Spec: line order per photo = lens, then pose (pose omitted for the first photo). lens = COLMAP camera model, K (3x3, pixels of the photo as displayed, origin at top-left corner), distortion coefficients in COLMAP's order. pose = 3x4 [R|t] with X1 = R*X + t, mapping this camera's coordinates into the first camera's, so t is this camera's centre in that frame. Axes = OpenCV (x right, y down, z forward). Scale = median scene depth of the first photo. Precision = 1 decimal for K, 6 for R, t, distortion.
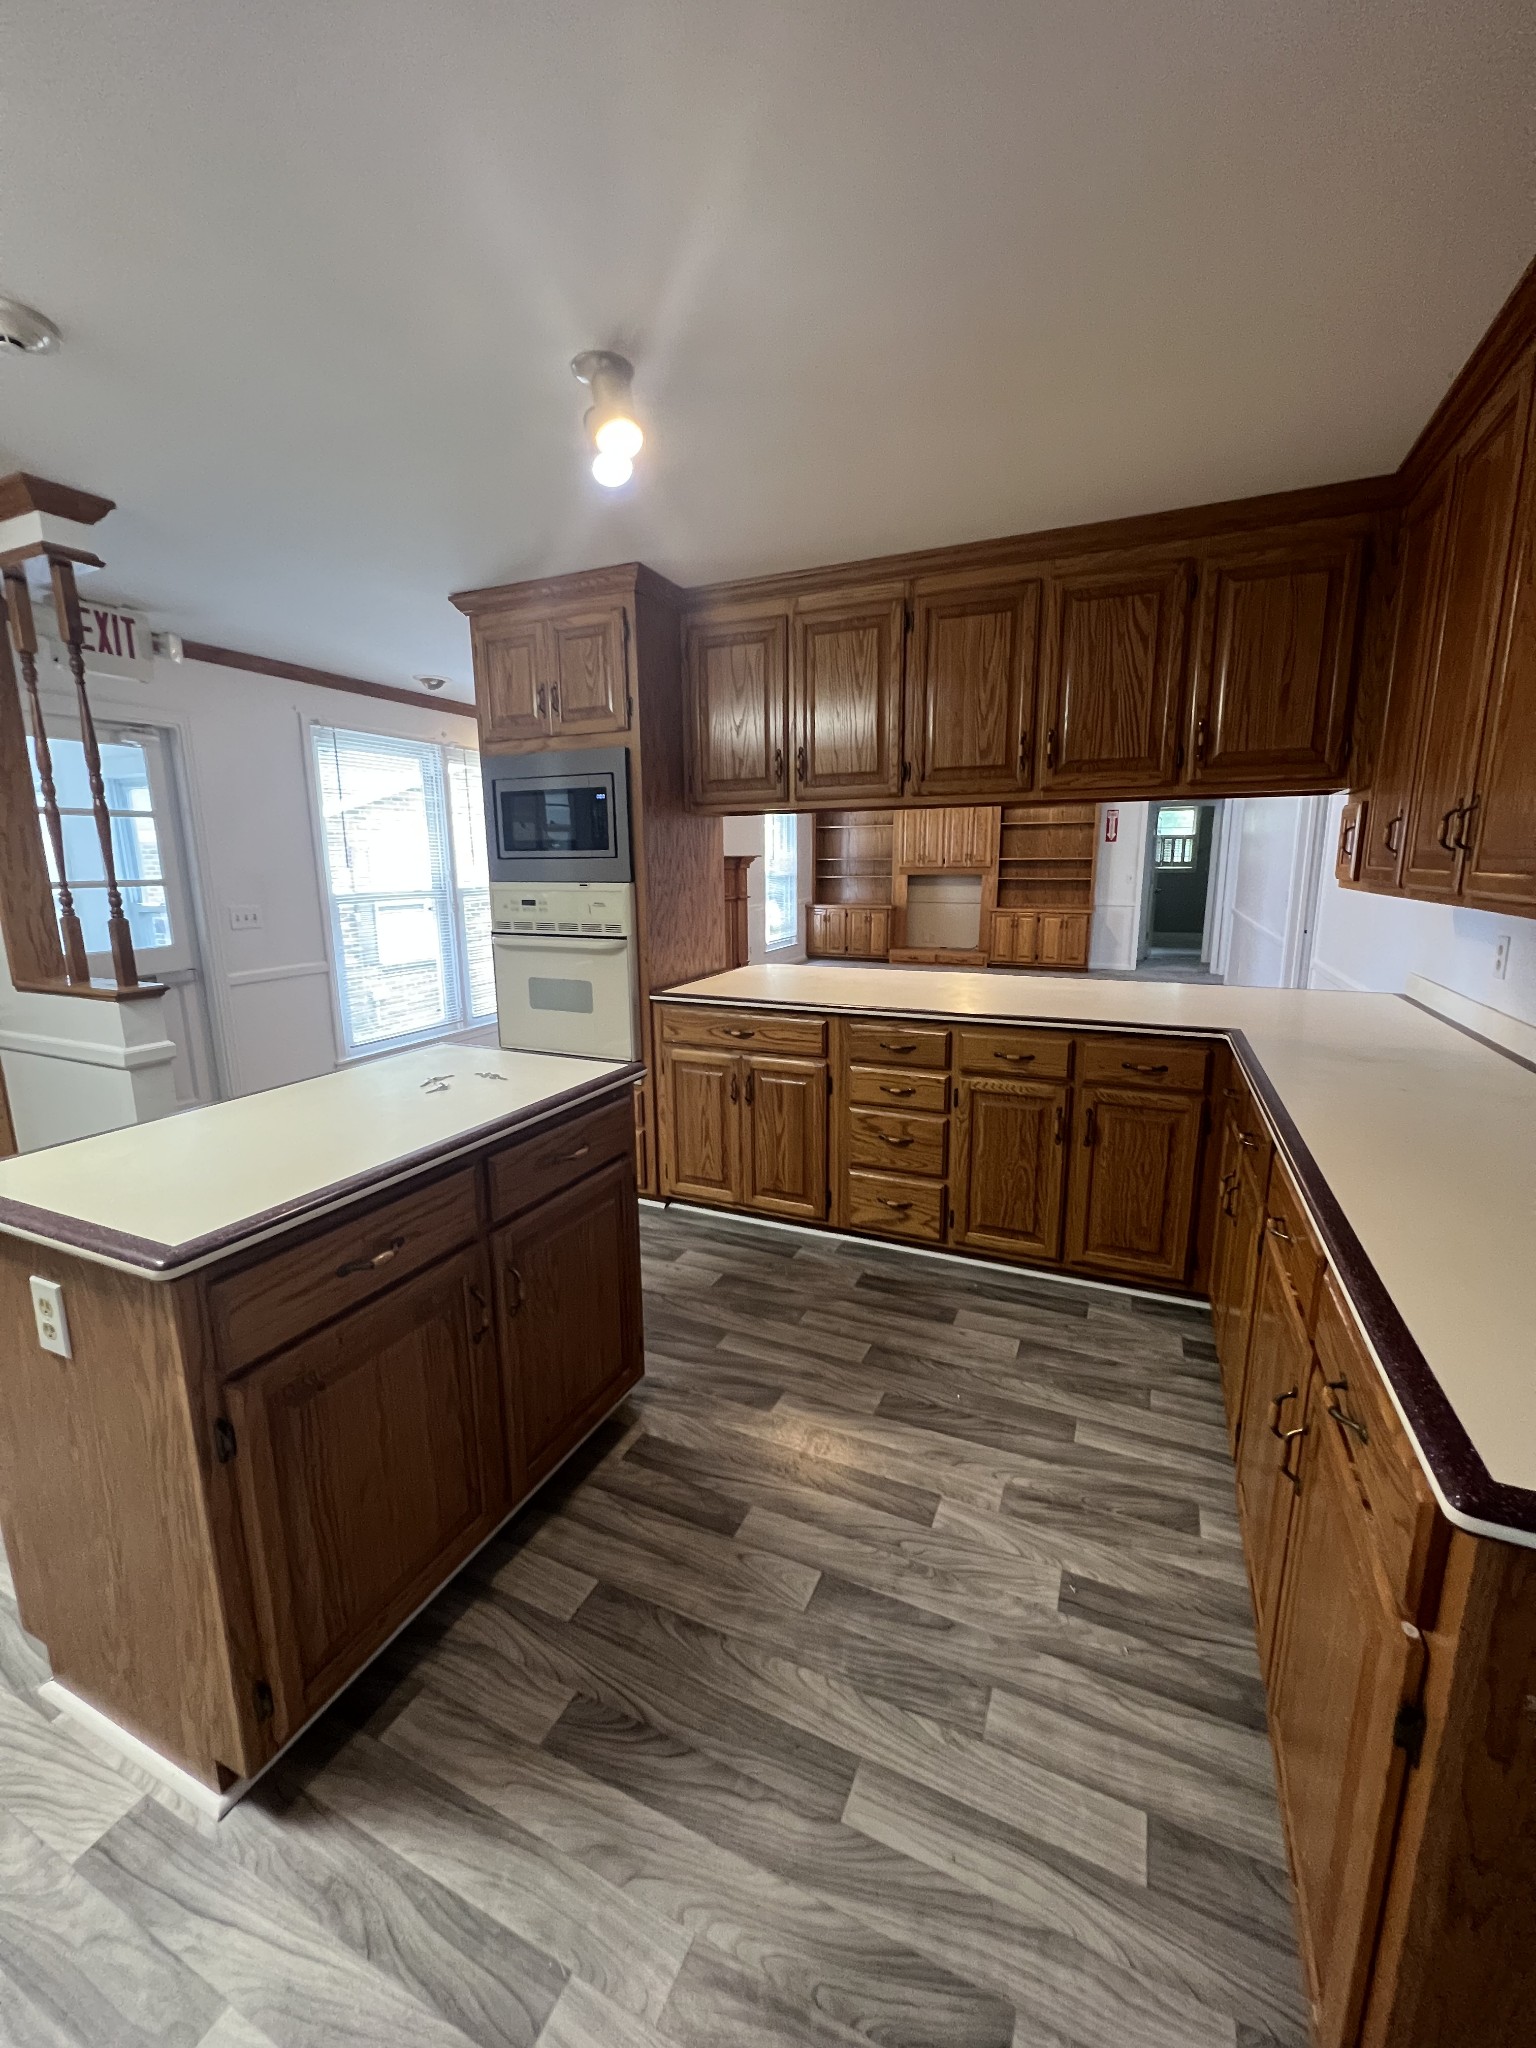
lens RADIAL K [[820.7, 0, 773.5], [0, 820.7, 1014.9], [0, 0, 1]] dist [-0.003140, 0.000211]
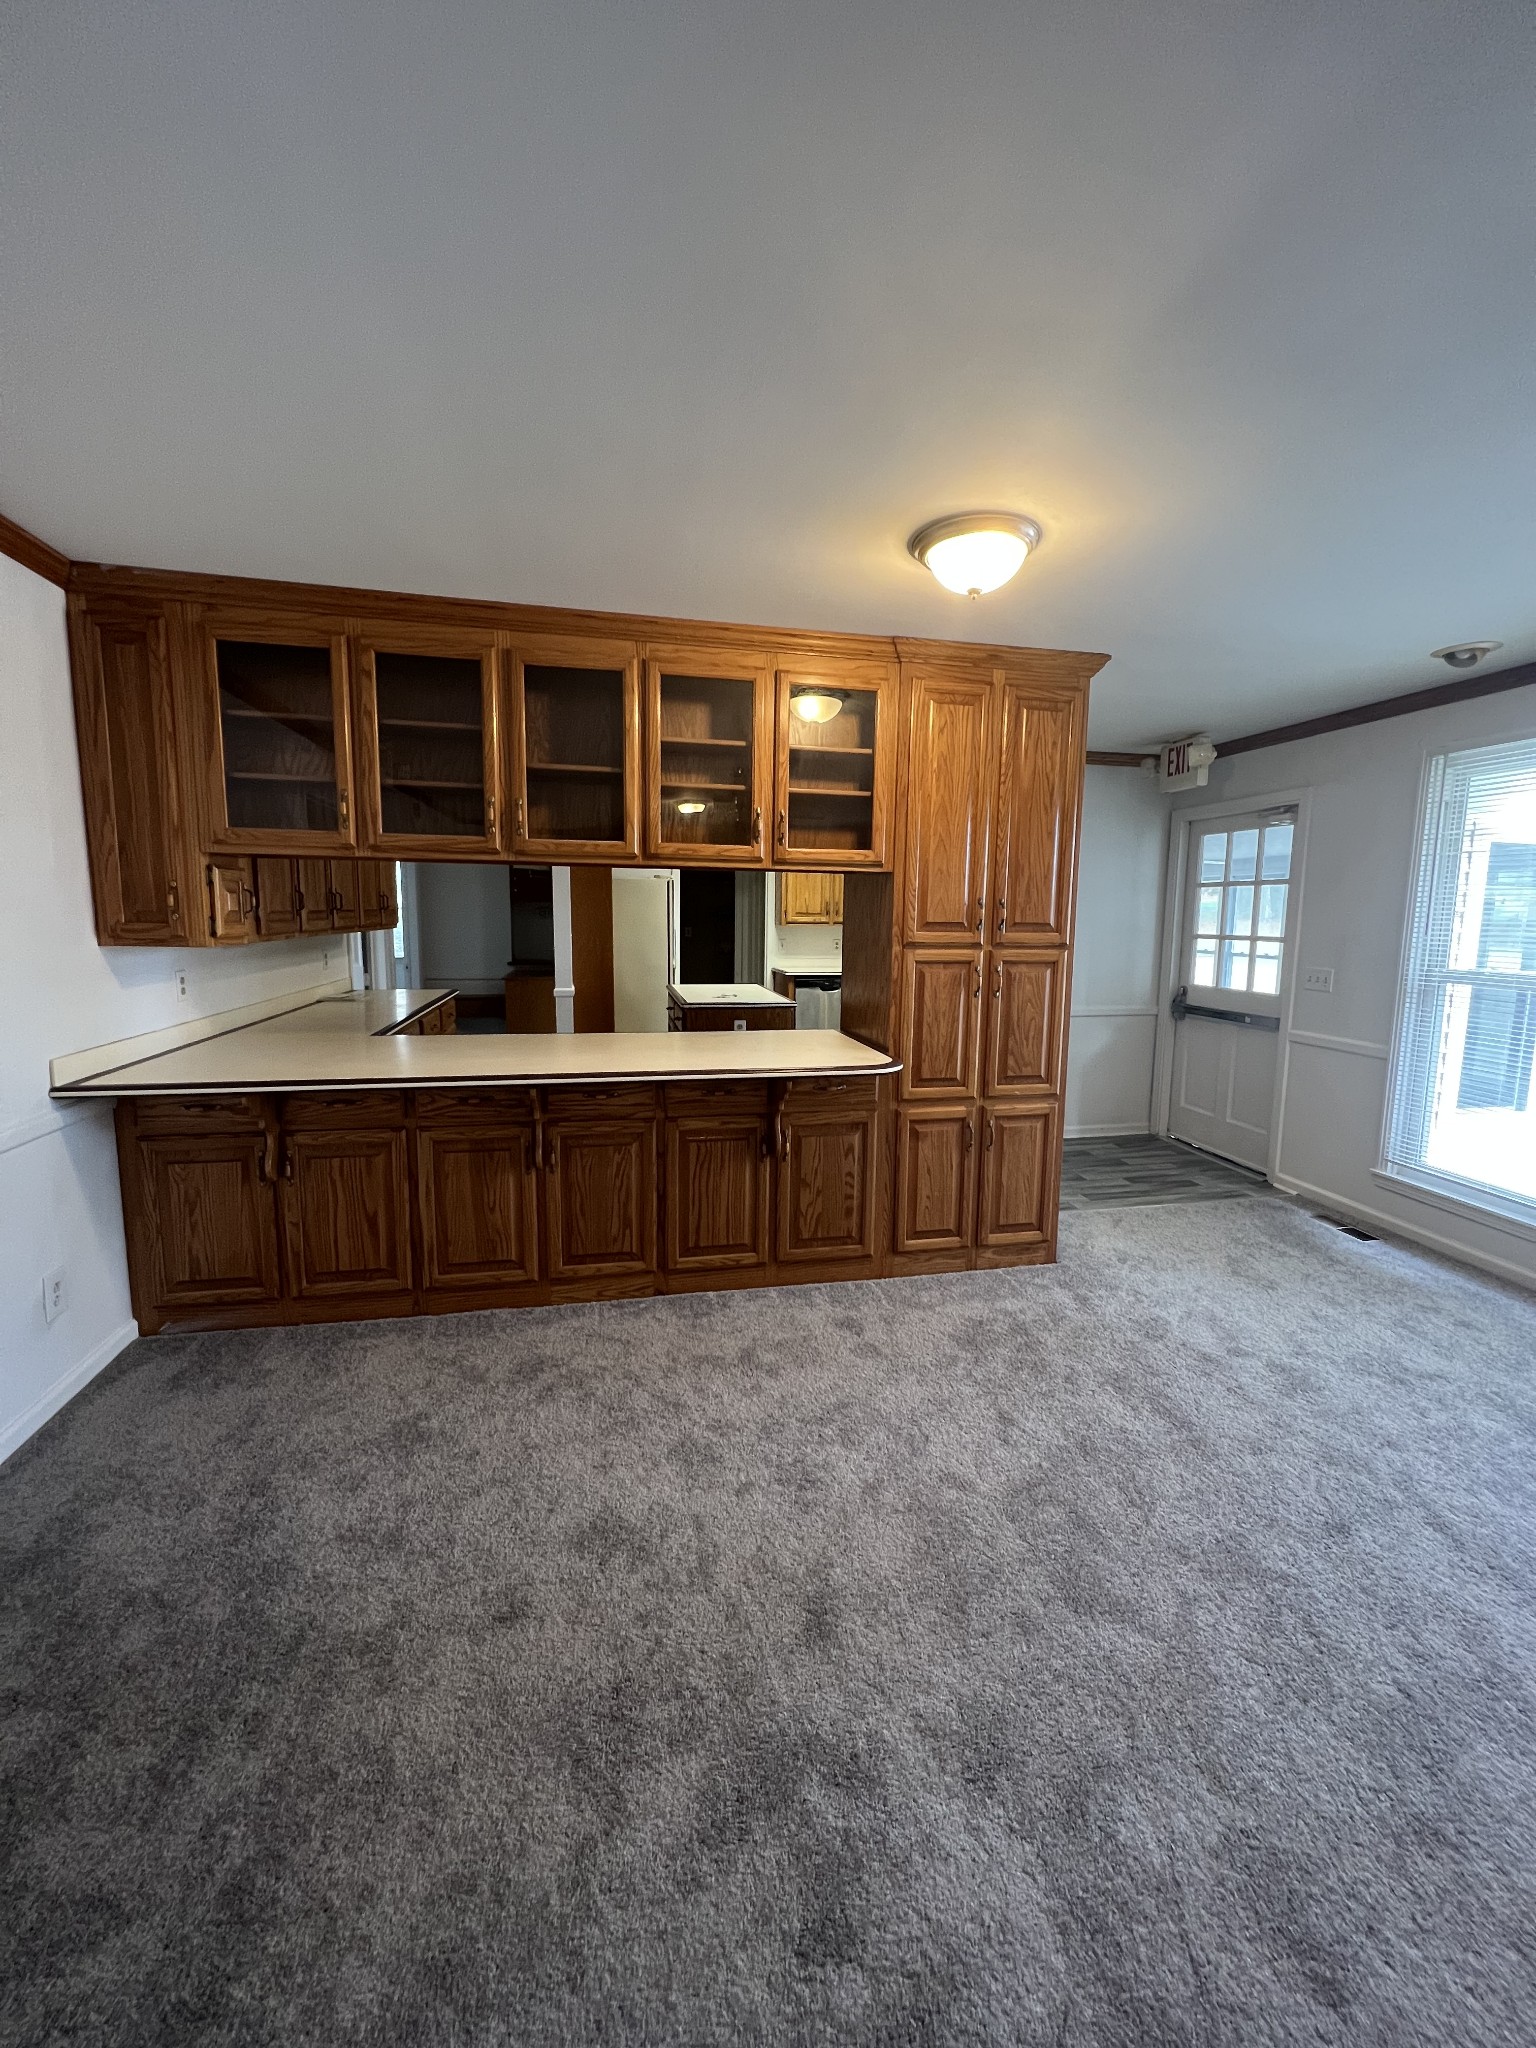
lens RADIAL K [[820.7, 0, 772.2], [0, 820.7, 1025.1], [0, 0, 1]] dist [-0.003140, 0.000211]
pose [[-0.812314, 0.074960, -0.578384, 1.303765], [-0.118277, 0.949925, 0.289228, -0.762229], [0.571102, 0.303354, -0.762771, 3.870918]]
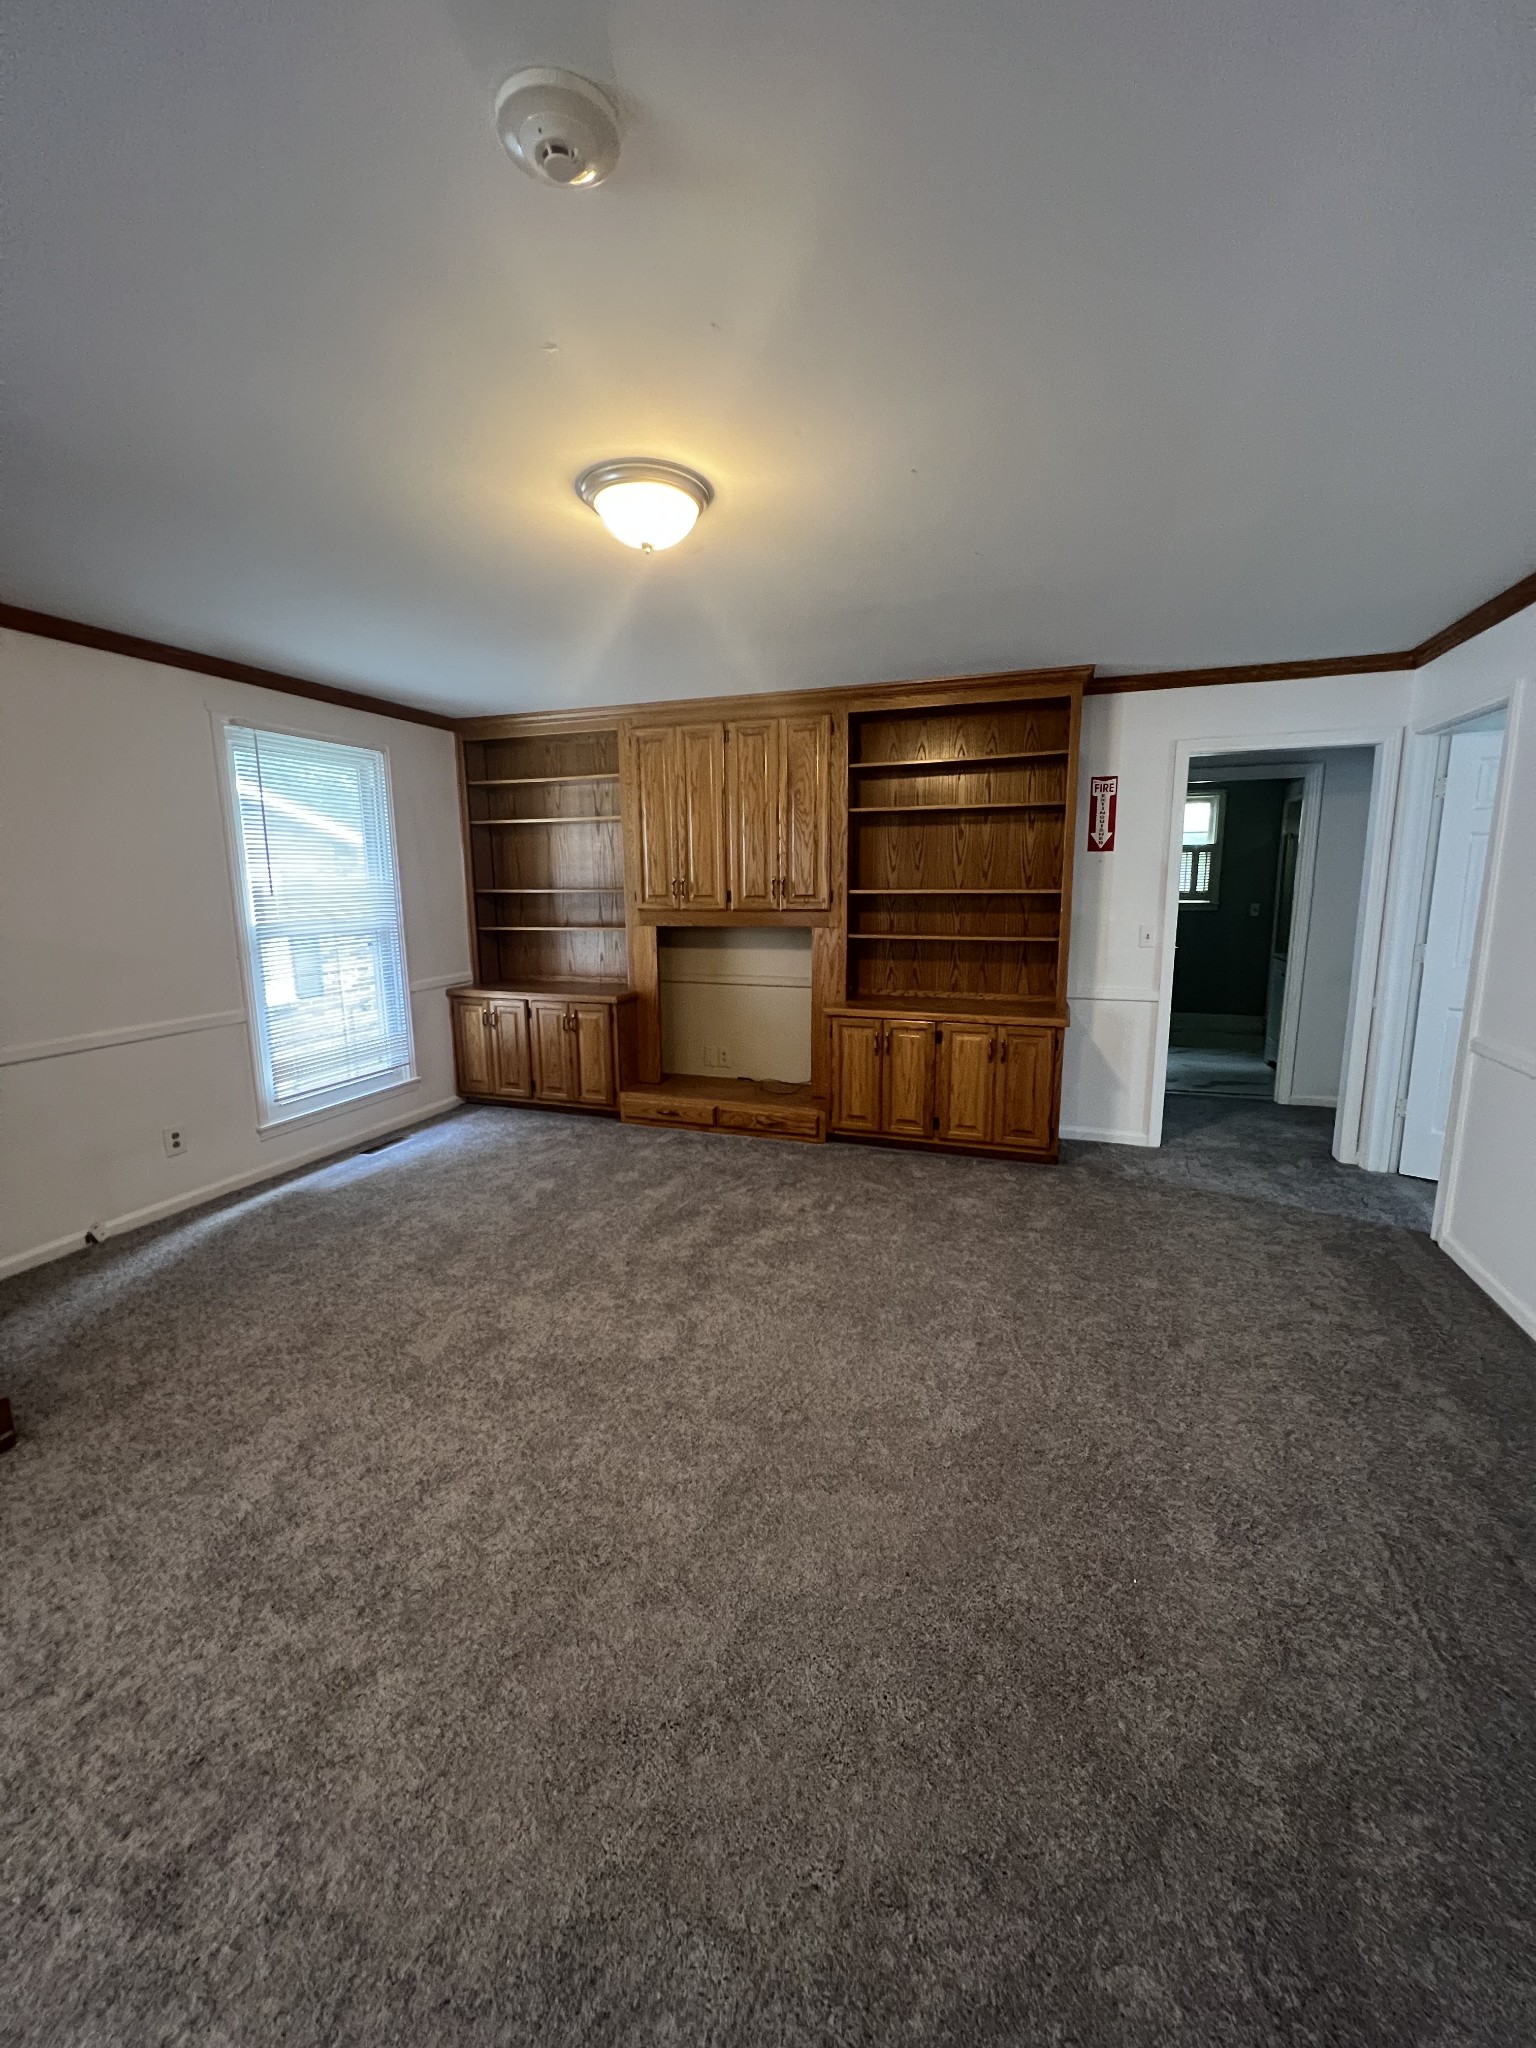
lens RADIAL K [[820.7, 0, 772.4], [0, 820.7, 1022.1], [0, 0, 1]] dist [-0.003140, 0.000211]
pose [[0.996987, -0.008902, 0.077056, 0.185155], [0.011553, 0.999354, -0.034024, -0.098283], [-0.076703, 0.034811, 0.996446, 0.527721]]
